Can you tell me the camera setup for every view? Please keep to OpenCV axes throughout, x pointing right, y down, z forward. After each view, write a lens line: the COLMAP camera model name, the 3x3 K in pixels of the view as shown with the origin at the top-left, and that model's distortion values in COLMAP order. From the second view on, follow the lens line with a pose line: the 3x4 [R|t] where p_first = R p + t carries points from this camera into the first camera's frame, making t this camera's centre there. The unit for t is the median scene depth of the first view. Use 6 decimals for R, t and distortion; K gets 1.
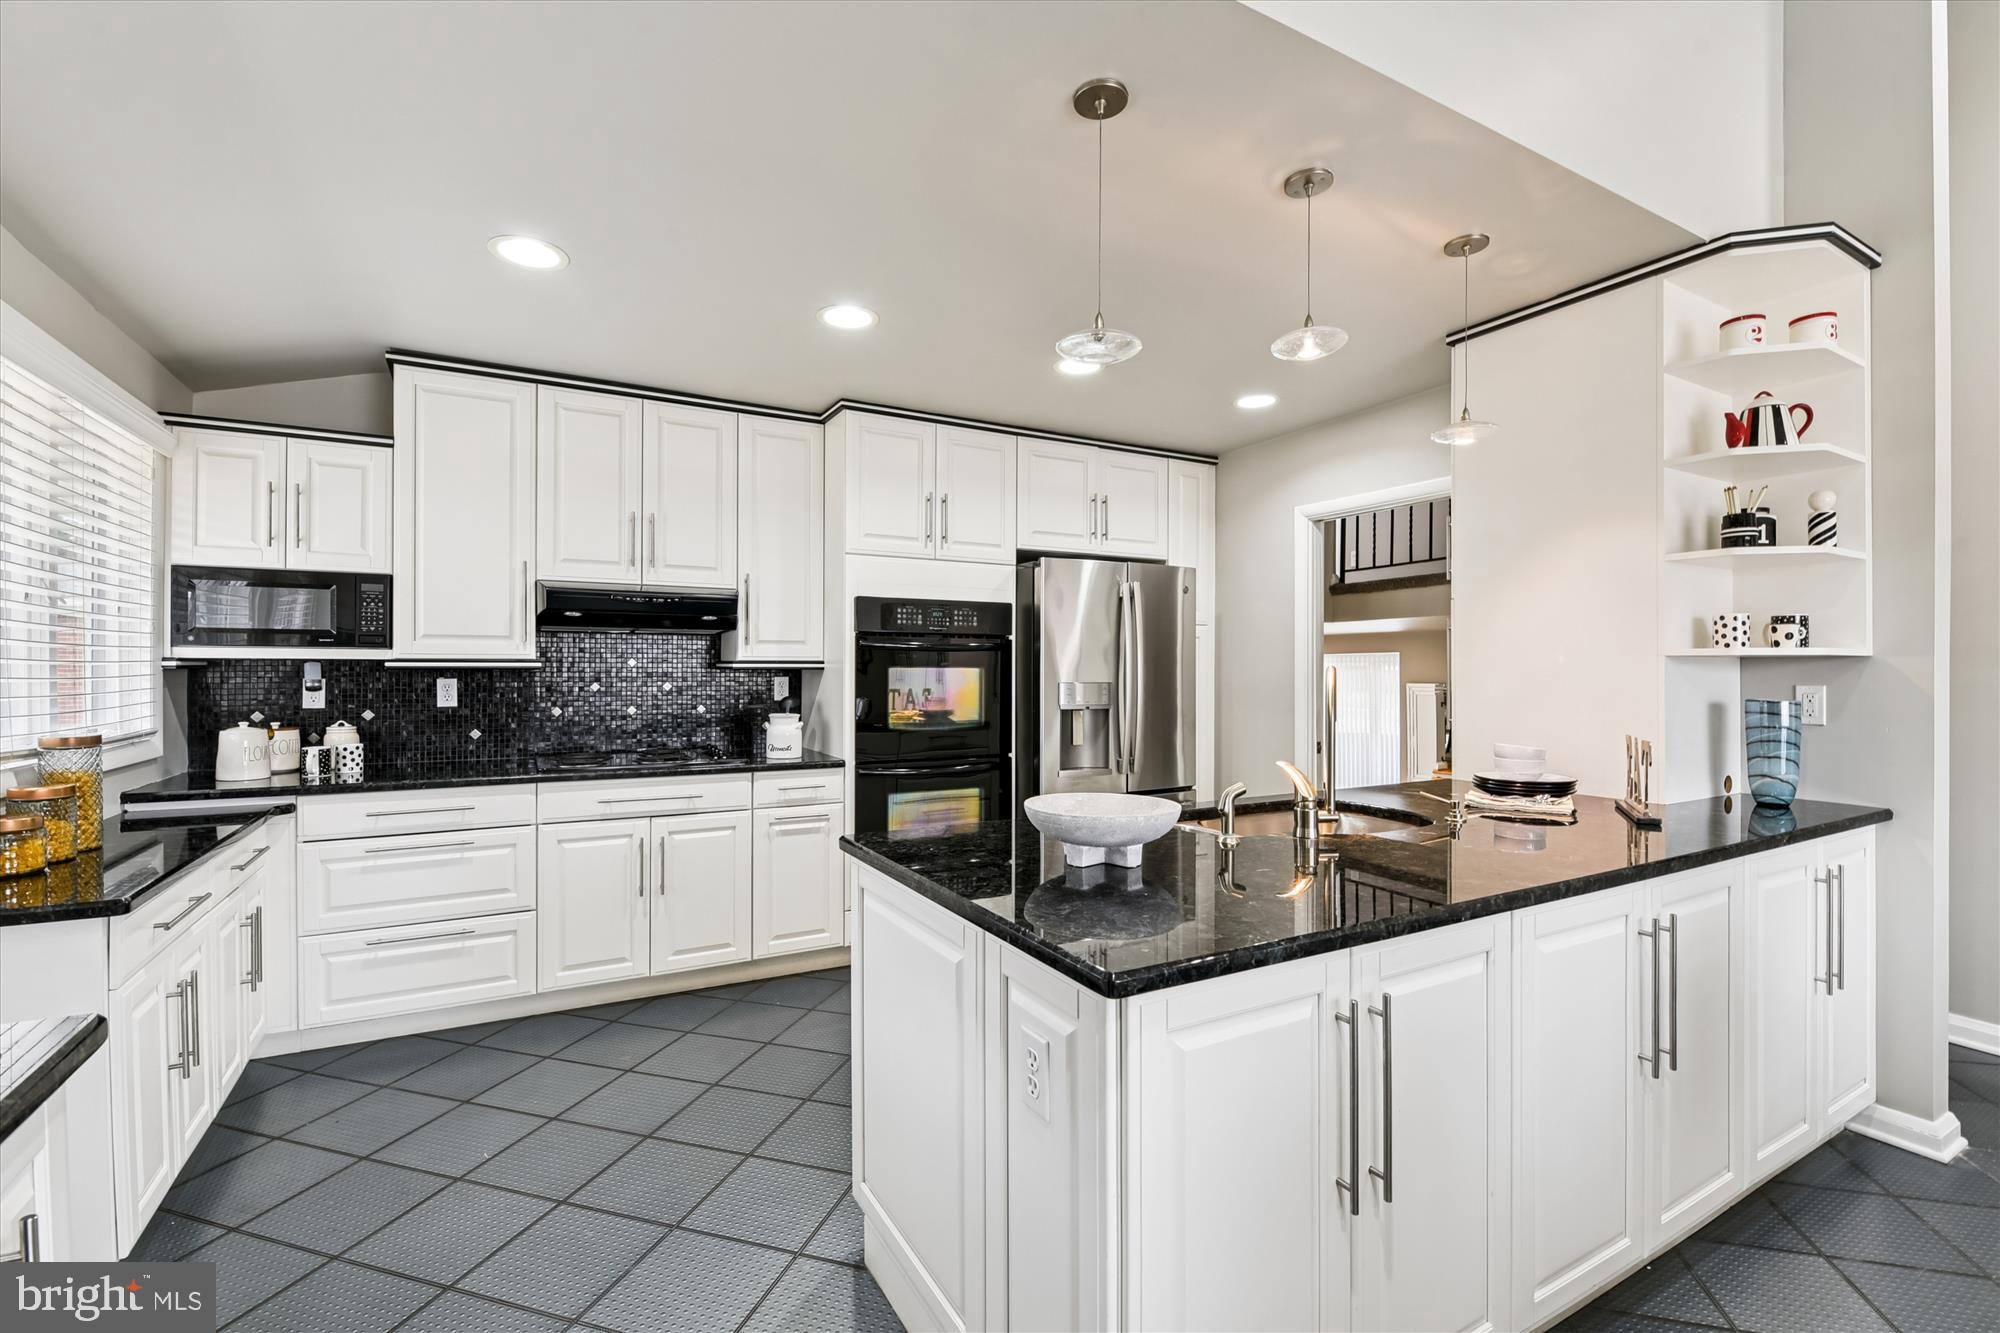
lens RADIAL K [[880.2, 0, 1009.6], [0, 880.2, 663.2], [0, 0, 1]] dist [-0.011406, -0.003133]
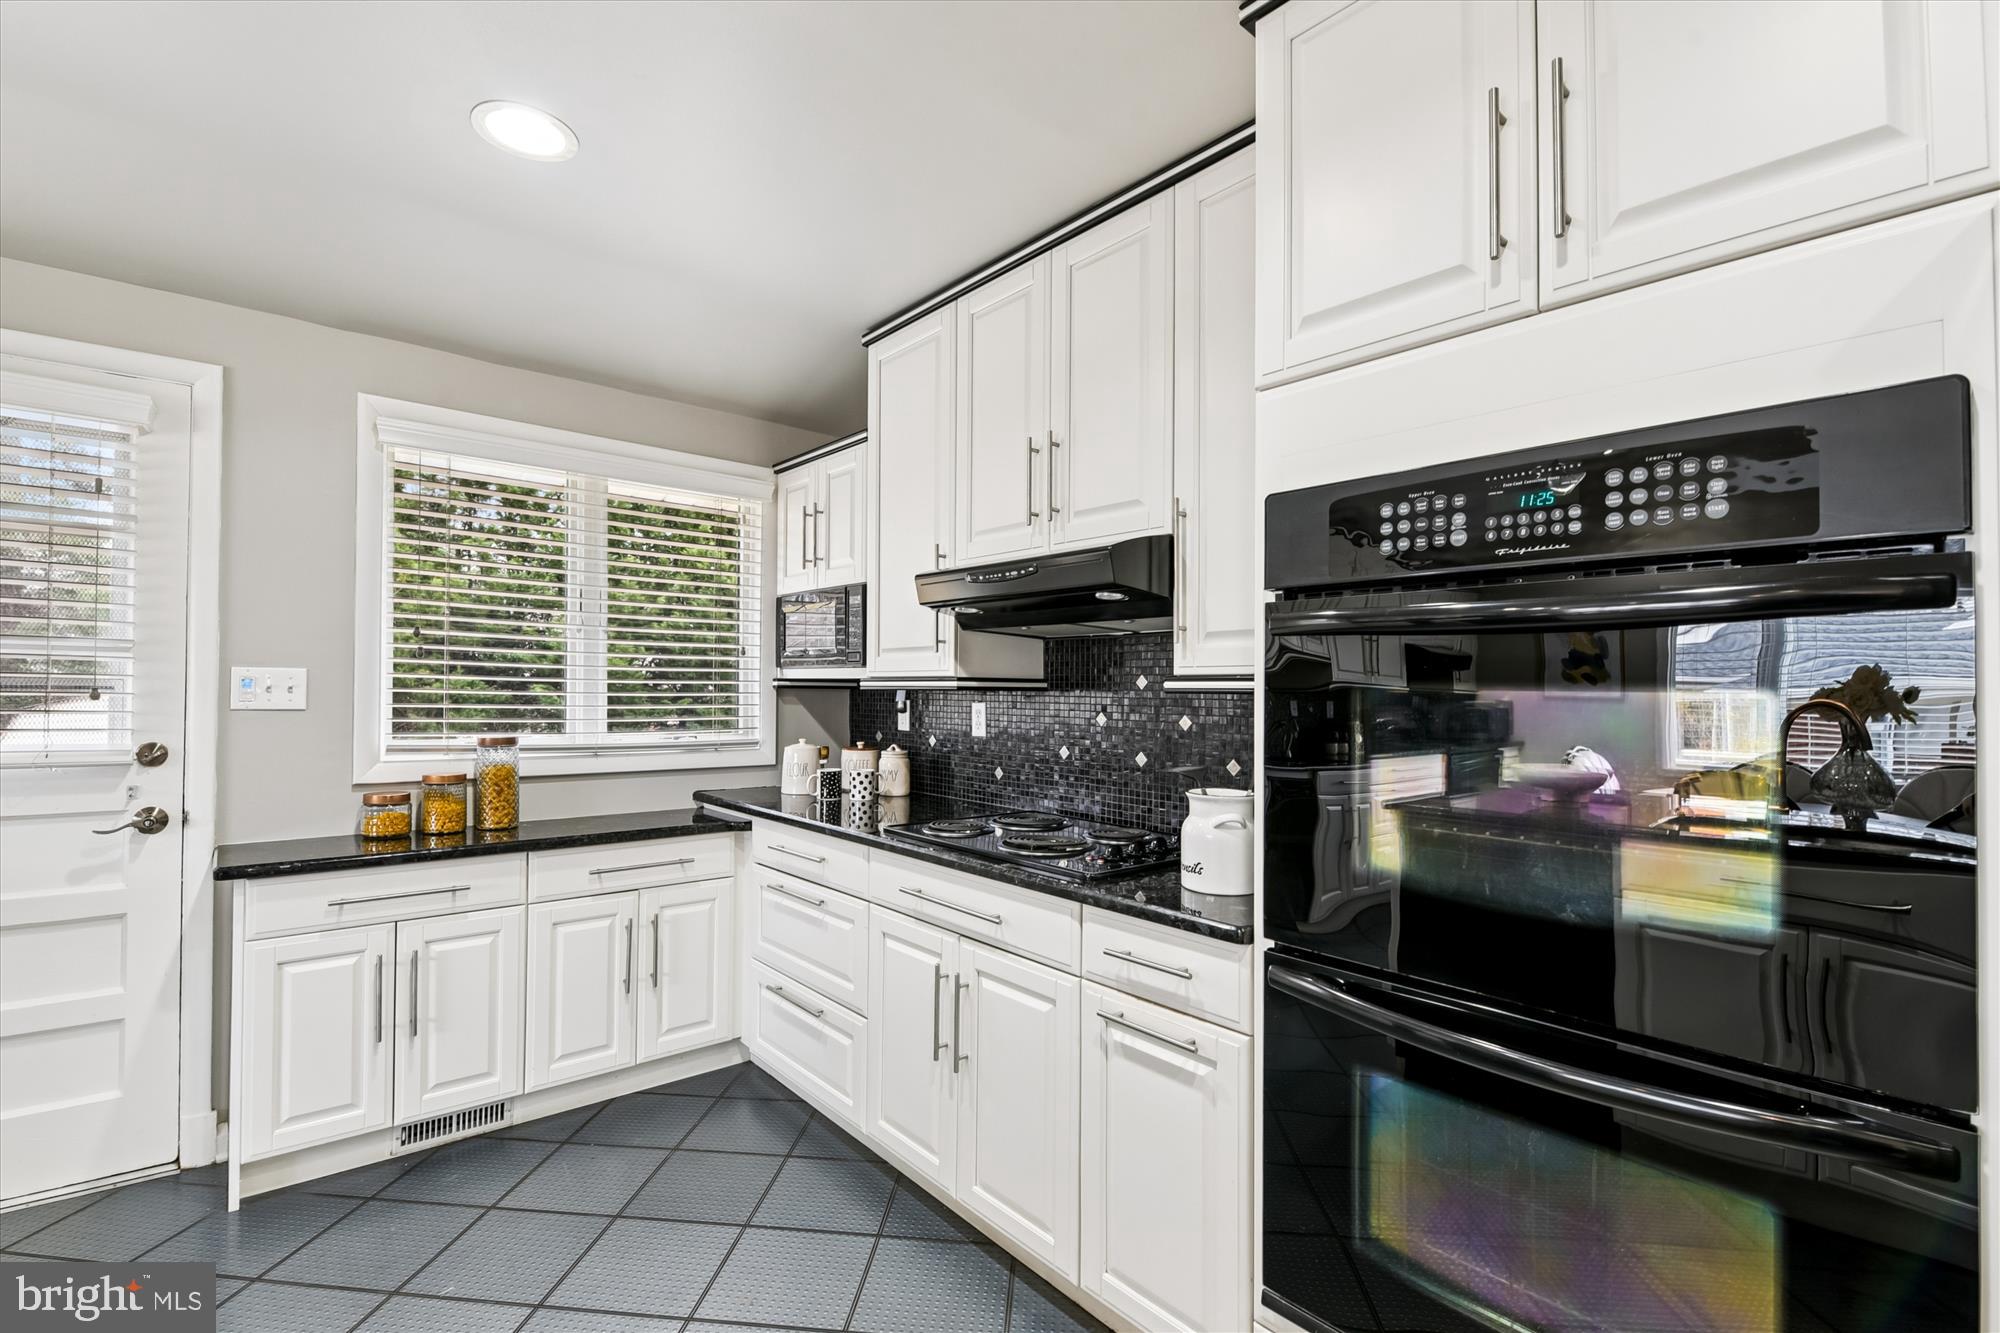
lens RADIAL K [[880.2, 0, 997.3], [0, 880.2, 679.6], [0, 0, 1]] dist [-0.011406, -0.003133]
pose [[0.196903, -0.013955, -0.980324, 0.193614], [-0.007878, 0.999844, -0.015816, 0.009863], [0.980391, 0.010837, 0.196762, 0.931261]]
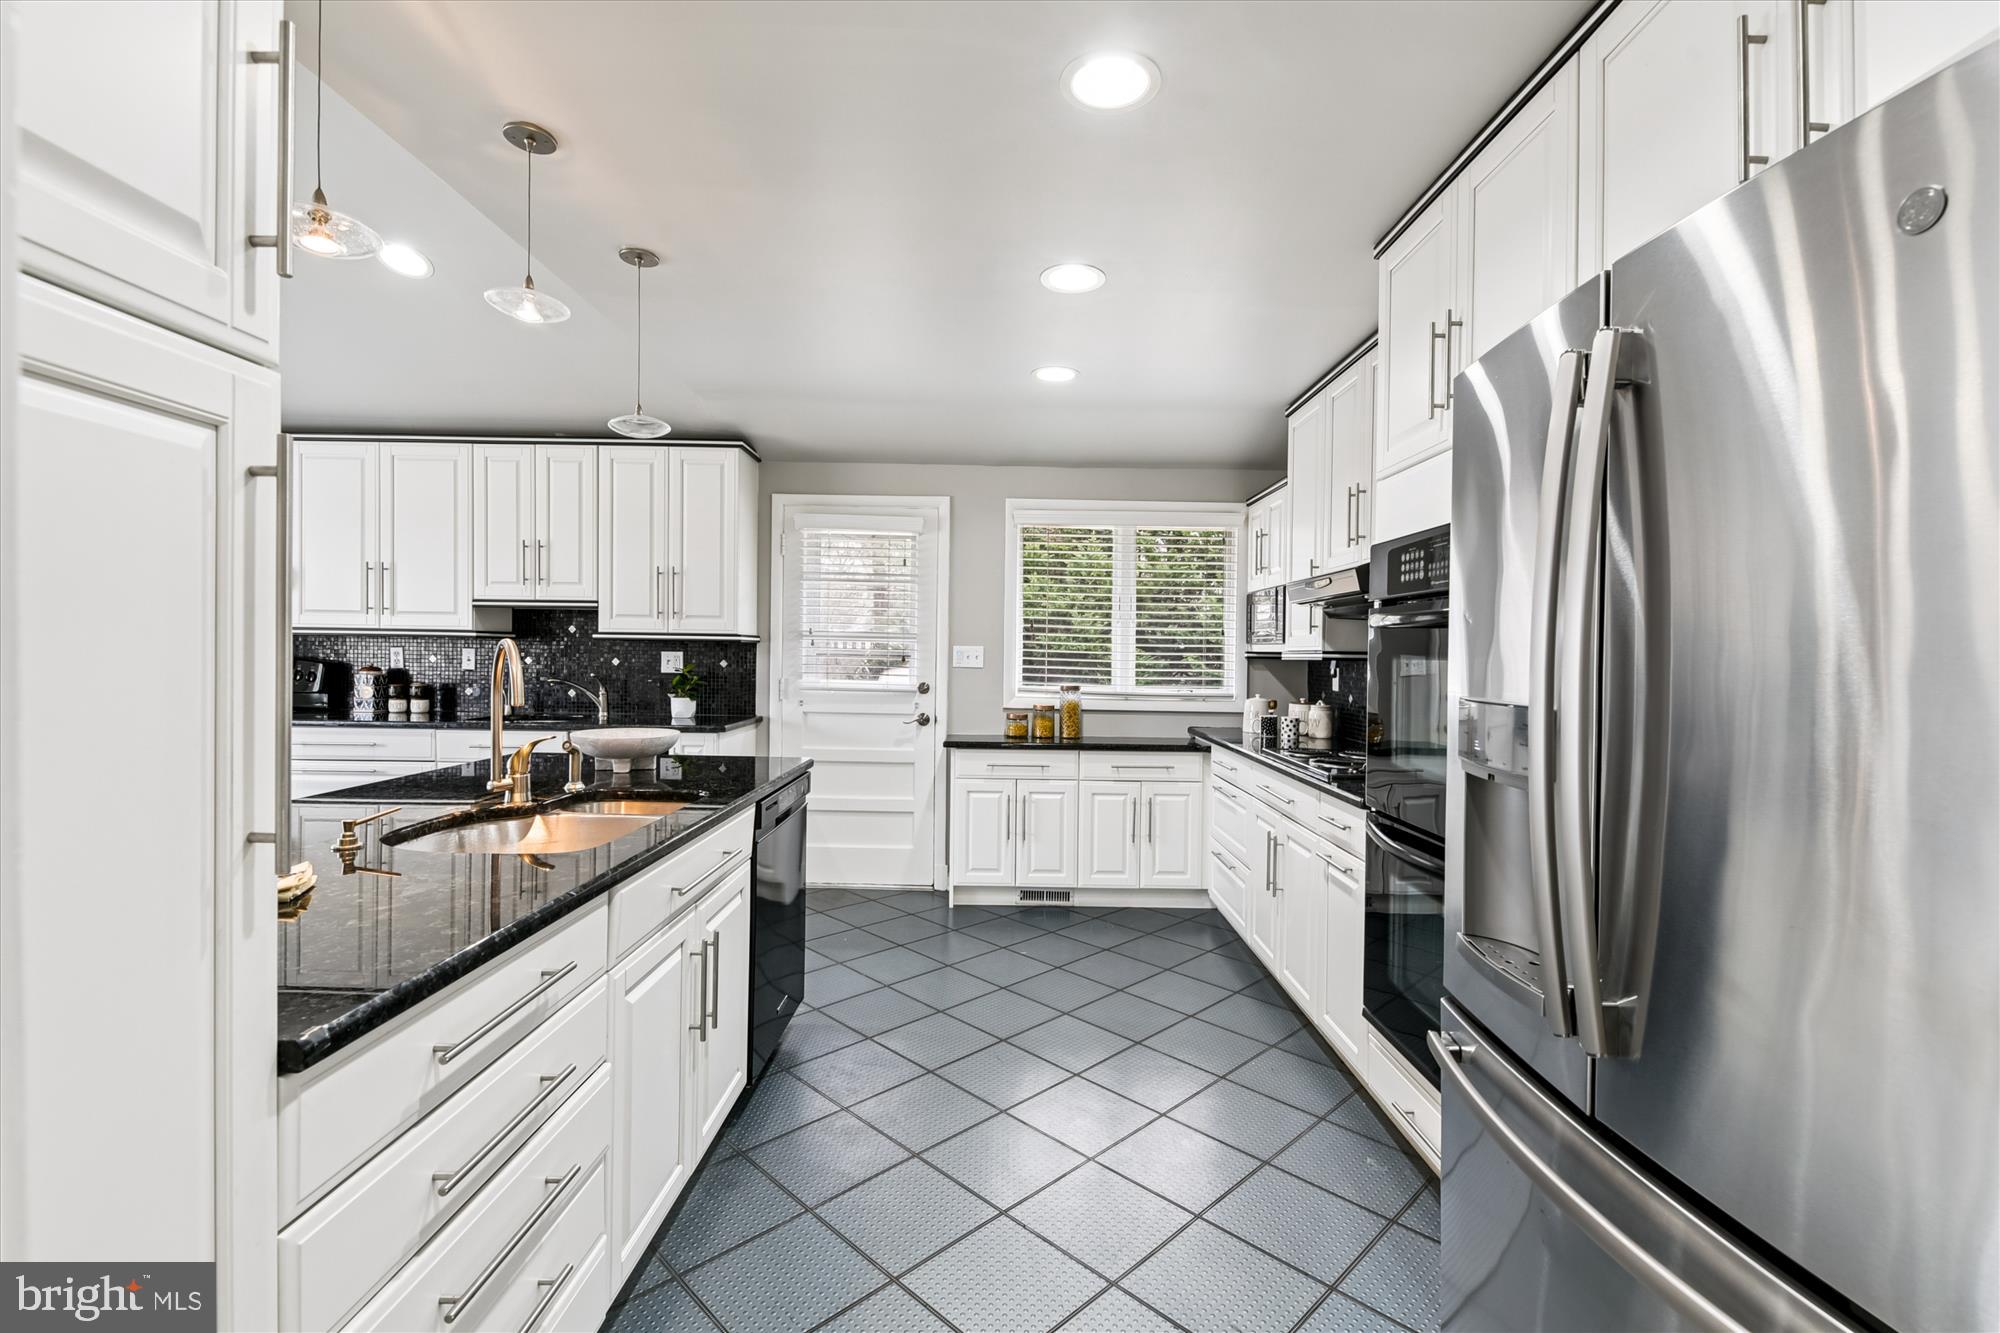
lens RADIAL K [[880.2, 0, 1012.9], [0, 880.2, 672.3], [0, 0, 1]] dist [-0.011406, -0.003133]
pose [[-0.483324, 0.008428, -0.875401, 0.591187], [-0.015513, 0.999714, 0.018189, 0.008305], [0.875304, 0.022371, -0.483055, 1.242065]]
